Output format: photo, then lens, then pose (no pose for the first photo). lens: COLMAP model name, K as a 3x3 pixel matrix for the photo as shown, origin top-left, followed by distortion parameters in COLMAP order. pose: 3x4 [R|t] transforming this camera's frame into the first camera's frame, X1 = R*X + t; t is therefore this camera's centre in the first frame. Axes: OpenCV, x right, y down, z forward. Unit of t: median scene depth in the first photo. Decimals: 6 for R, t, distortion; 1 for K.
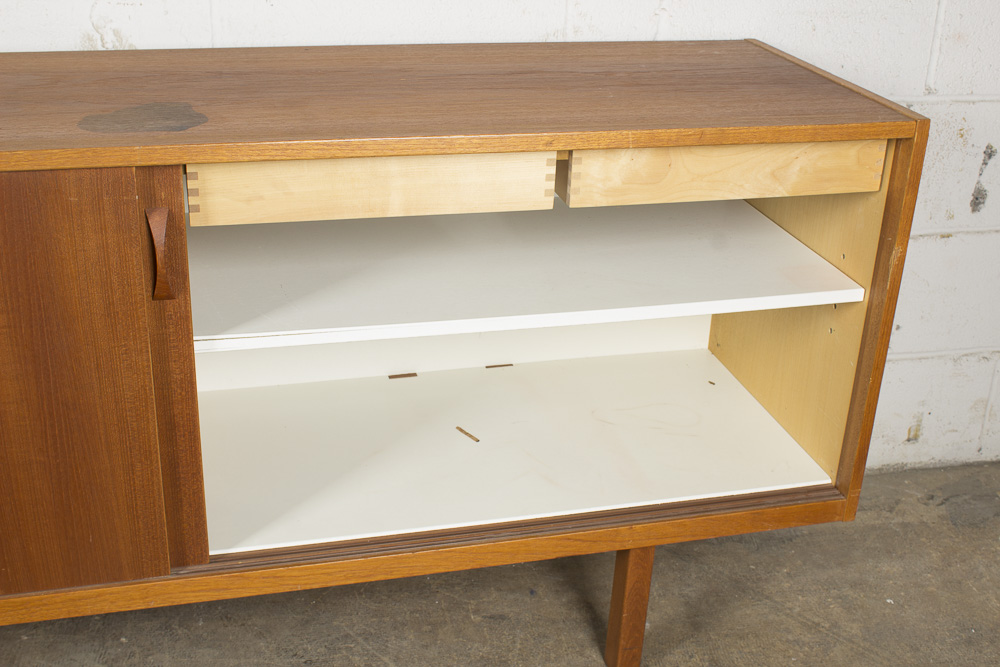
lens RADIAL K [[1235.1, 0, 505.8], [0, 1235.1, 330.3], [0, 0, 1]] dist [-0.051414, 0.000000]
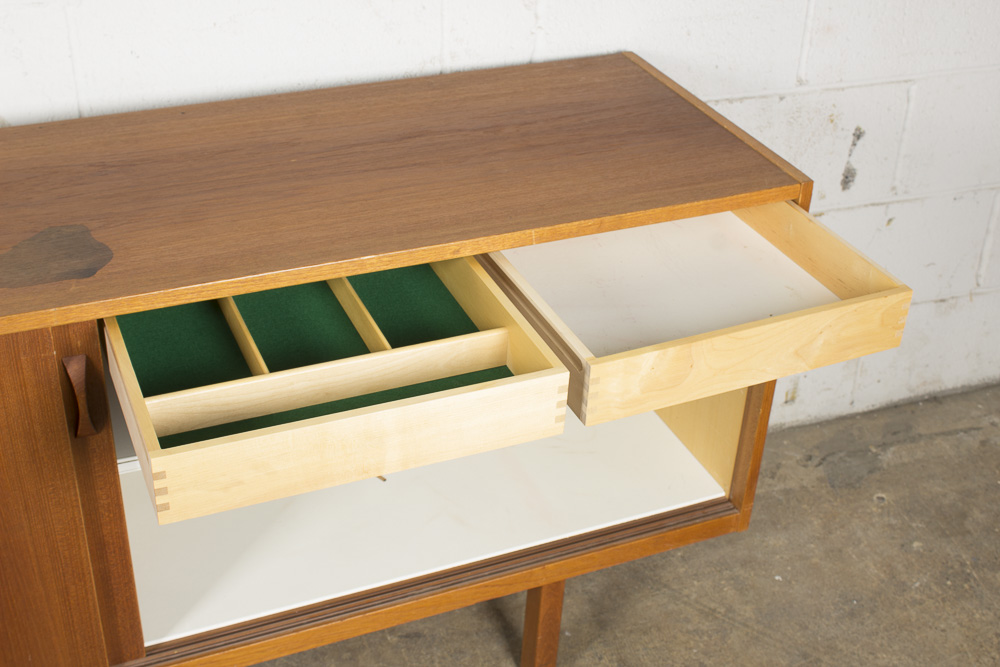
lens RADIAL K [[1312.2, 0, 503.7], [0, 1312.2, 329.4], [0, 0, 1]] dist [-0.043937, 0.000000]
pose [[0.989783, -0.075287, 0.121083, -0.051184], [0.057814, 0.988198, 0.141850, -0.196264], [-0.130334, -0.133400, 0.982455, -0.064342]]
